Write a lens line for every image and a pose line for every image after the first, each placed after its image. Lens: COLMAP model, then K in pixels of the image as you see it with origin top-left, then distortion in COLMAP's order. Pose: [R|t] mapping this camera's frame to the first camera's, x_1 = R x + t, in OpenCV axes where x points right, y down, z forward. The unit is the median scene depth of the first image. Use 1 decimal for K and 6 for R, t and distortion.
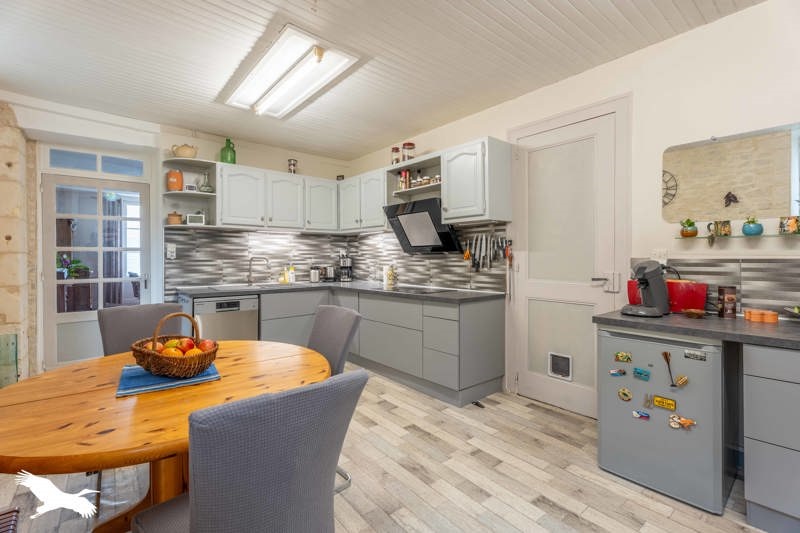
lens RADIAL K [[358.6, 0, 402.0], [0, 358.6, 259.2], [0, 0, 1]] dist [-0.000811, 0.000118]
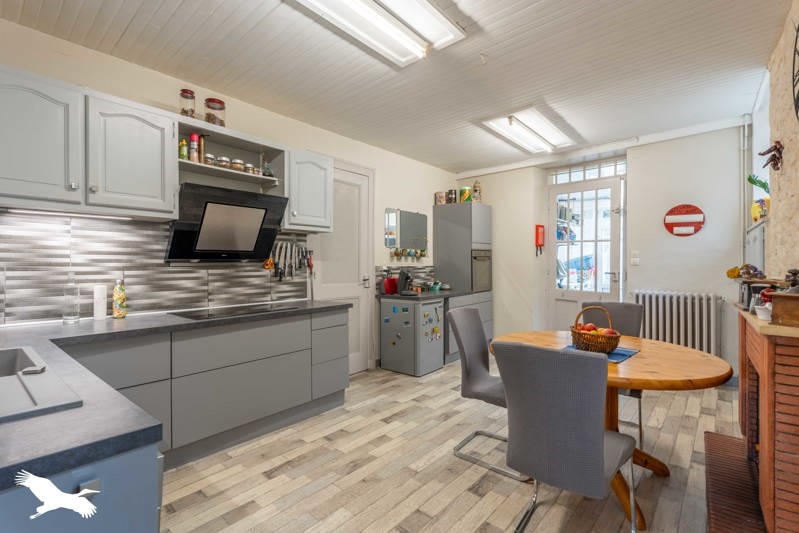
lens RADIAL K [[379.0, 0, 399.5], [0, 379.0, 266.5], [0, 0, 1]] dist [-0.001132, -0.000209]
pose [[-0.171578, -0.005317, 0.985156, -0.870914], [0.004674, 0.999970, 0.006211, -0.009183], [-0.985160, 0.005671, -0.171548, 0.895340]]
